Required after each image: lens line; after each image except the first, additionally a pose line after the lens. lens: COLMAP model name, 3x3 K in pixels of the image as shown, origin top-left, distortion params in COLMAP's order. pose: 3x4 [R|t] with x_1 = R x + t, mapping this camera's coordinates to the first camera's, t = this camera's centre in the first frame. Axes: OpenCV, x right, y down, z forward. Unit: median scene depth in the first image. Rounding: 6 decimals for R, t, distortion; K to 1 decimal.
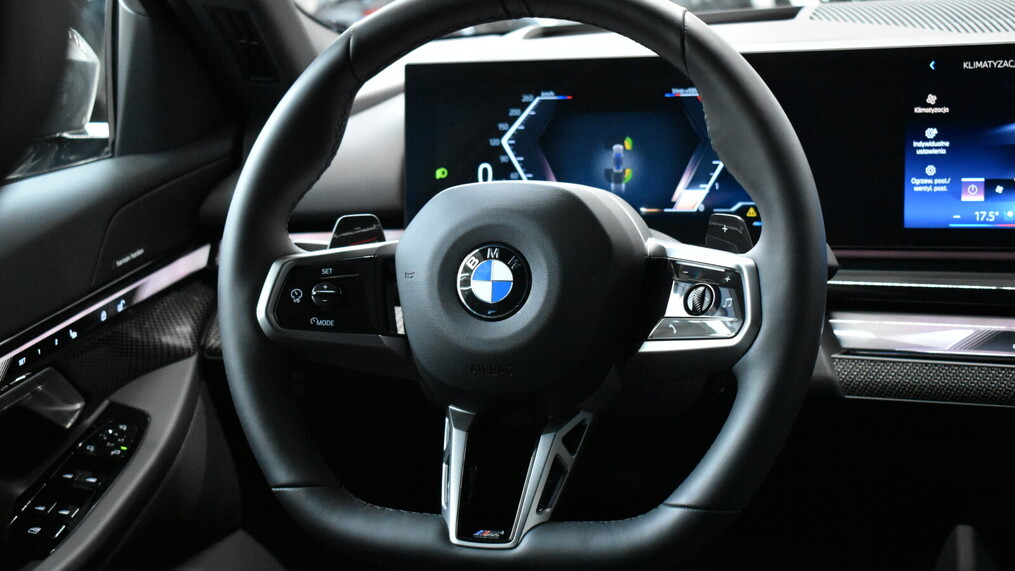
lens RADIAL K [[1627.6, 0, 507.5], [0, 1627.6, 285.5], [0, 0, 1]] dist [-0.021654, -0.008311]
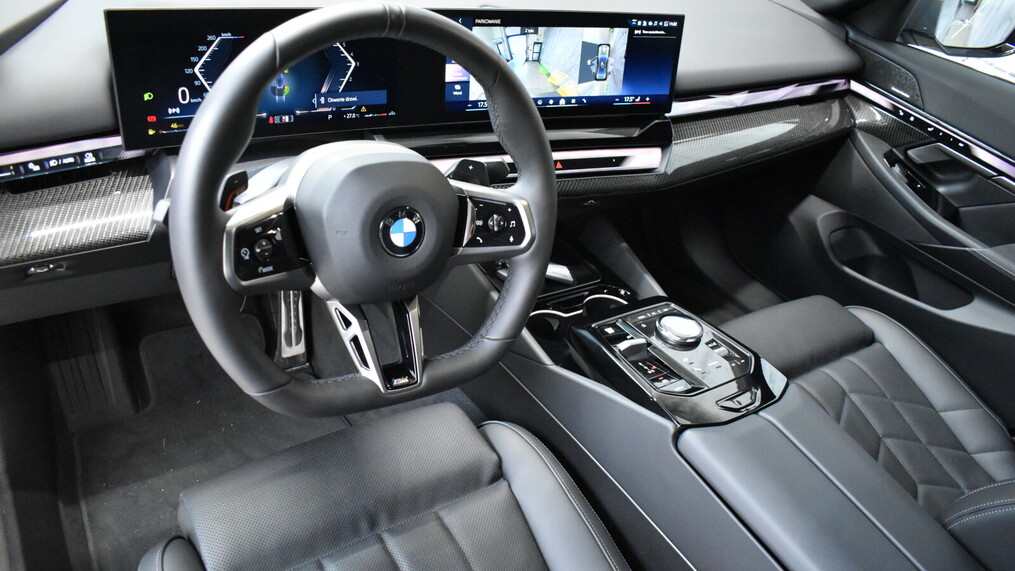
lens RADIAL K [[783.5, 0, 507.5], [0, 783.5, 285.5], [0, 0, 1]] dist [-0.010548, 0.006294]
pose [[0.602632, -0.299691, 0.739608, -0.477822], [-0.029941, 0.917661, 0.396235, -0.235825], [-0.797457, -0.260928, 0.544039, 0.468886]]
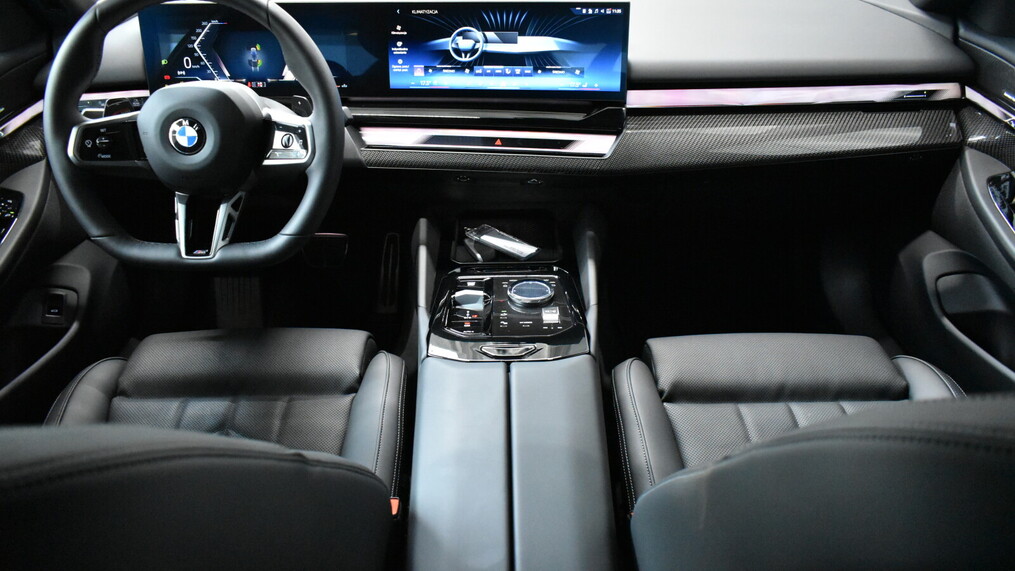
lens RADIAL K [[783.5, 0, 507.5], [0, 783.5, 285.5], [0, 0, 1]] dist [-0.010548, 0.006294]
pose [[0.951654, -0.105893, 0.288342, 0.068548], [0.017250, 0.955642, 0.294025, -0.101520], [-0.306687, -0.274836, 0.911267, -0.105456]]
